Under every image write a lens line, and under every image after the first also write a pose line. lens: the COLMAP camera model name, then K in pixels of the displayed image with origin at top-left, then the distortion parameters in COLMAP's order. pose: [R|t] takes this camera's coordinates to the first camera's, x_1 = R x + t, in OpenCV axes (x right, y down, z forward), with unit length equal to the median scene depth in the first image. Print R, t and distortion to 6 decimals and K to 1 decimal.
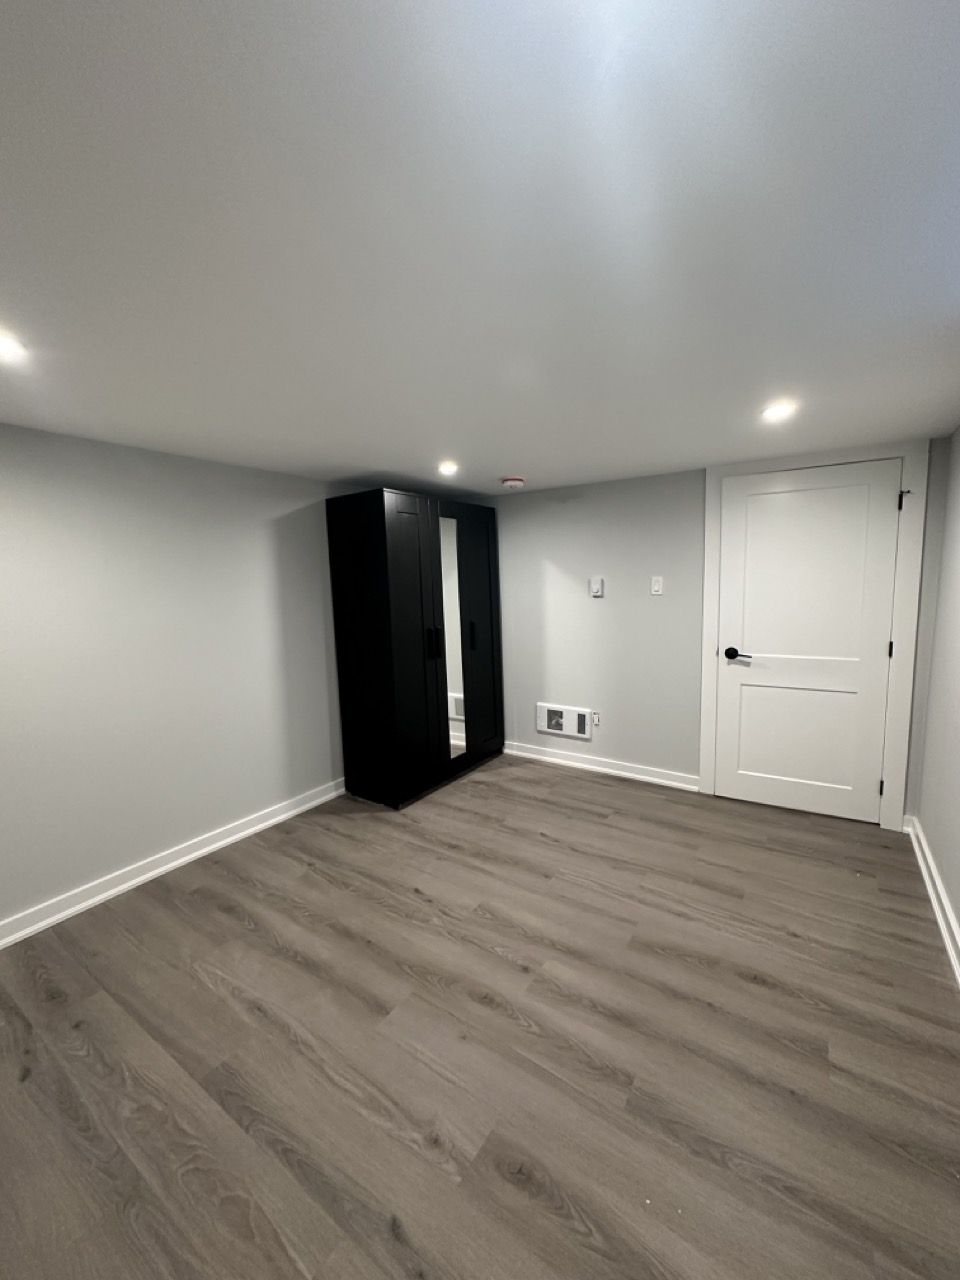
lens RADIAL K [[510.4, 0, 484.6], [0, 510.4, 635.9], [0, 0, 1]] dist [-0.006857, 0.000716]
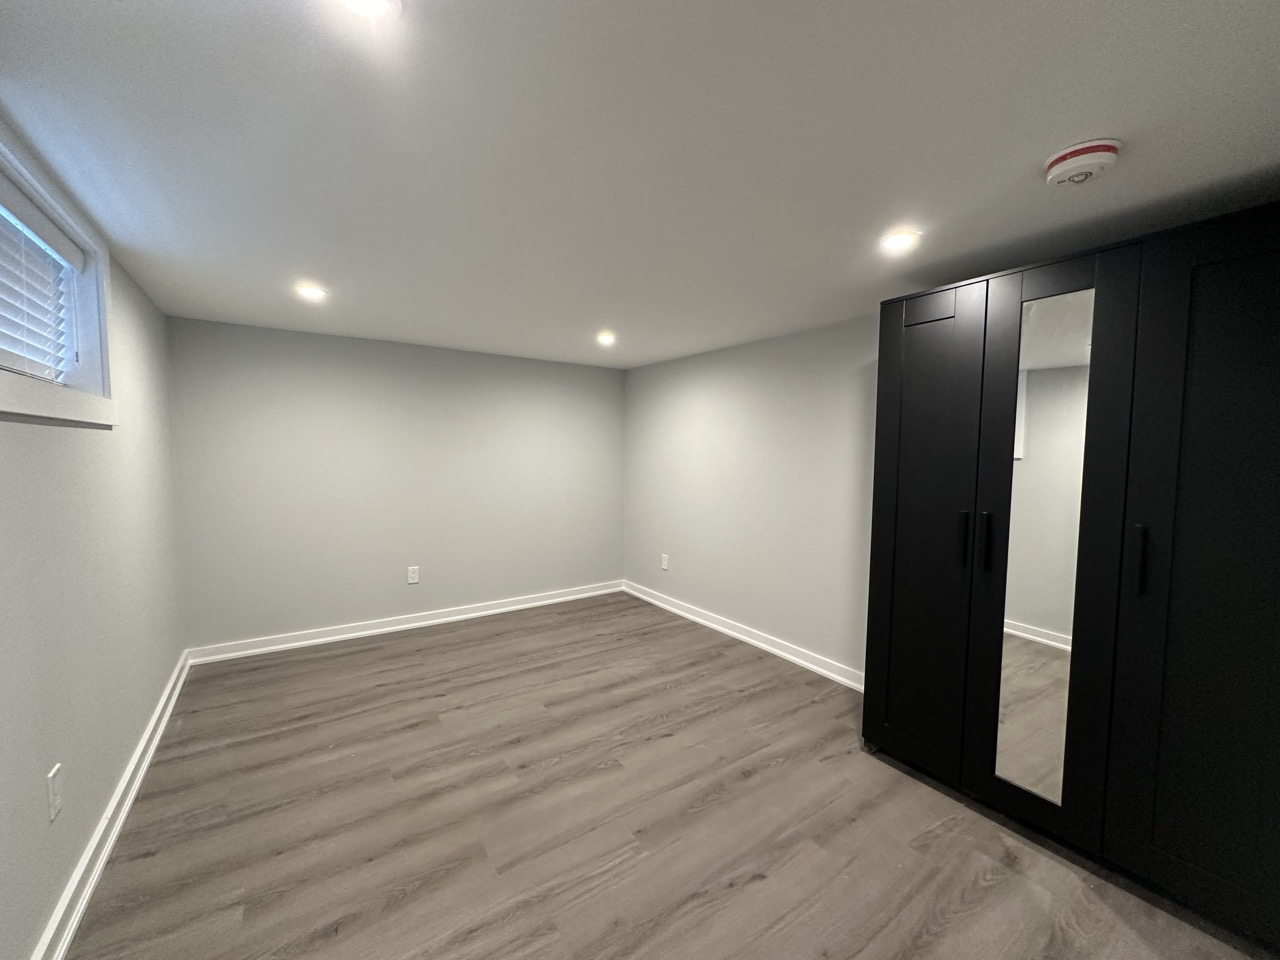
lens RADIAL K [[510.4, 0, 641.5], [0, 510.4, 481.4], [0, 0, 1]] dist [-0.006857, 0.000716]
pose [[-0.365455, 0.077704, -0.927580, 0.879137], [-0.102158, 0.987142, 0.122943, -0.133378], [0.925206, 0.139690, -0.352818, 1.375183]]
